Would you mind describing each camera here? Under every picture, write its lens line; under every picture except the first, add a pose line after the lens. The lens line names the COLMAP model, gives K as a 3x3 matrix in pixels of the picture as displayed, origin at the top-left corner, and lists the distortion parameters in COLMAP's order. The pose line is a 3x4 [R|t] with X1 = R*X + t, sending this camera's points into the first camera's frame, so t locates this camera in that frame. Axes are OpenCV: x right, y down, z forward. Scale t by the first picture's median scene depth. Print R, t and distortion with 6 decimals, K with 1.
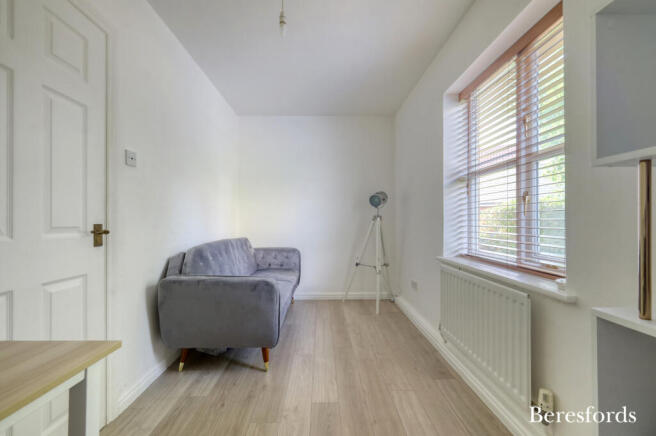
lens RADIAL K [[297.4, 0, 328.0], [0, 297.4, 218.0], [0, 0, 1]] dist [0.002712, 0.000264]
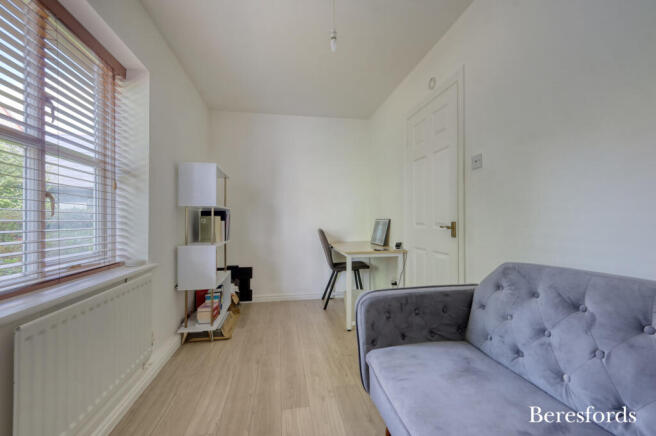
lens RADIAL K [[297.4, 0, 328.0], [0, 297.4, 218.0], [0, 0, 1]] dist [0.002712, 0.000264]
pose [[-0.990474, 0.006509, -0.137548, 0.015019], [0.008241, 0.999894, -0.012026, 0.013577], [0.137455, -0.013045, -0.990422, 2.021871]]
